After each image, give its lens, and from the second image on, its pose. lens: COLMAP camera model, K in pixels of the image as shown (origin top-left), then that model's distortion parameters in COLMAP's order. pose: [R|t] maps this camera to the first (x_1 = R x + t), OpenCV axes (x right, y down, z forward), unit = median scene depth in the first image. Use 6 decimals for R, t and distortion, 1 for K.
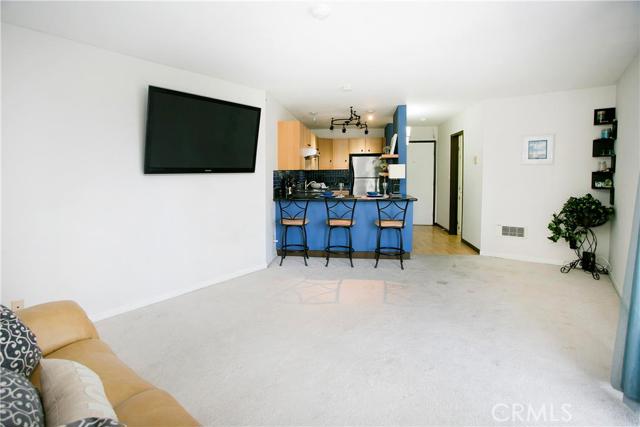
lens RADIAL K [[367.3, 0, 268.3], [0, 367.3, 188.2], [0, 0, 1]] dist [0.001016, 0.000541]
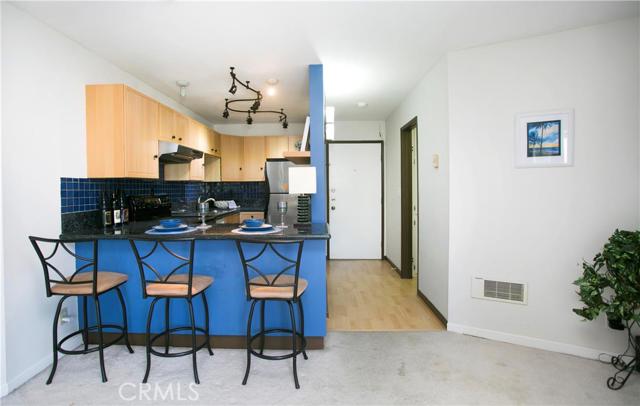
lens RADIAL K [[365.5, 0, 302.6], [0, 365.5, 189.6], [0, 0, 1]] dist [0.002760, 0.001728]
pose [[0.985967, 0.000502, 0.166939, 0.245057], [0.006063, 0.999228, -0.038814, -0.010435], [-0.166830, 0.039281, 0.985203, 0.442108]]
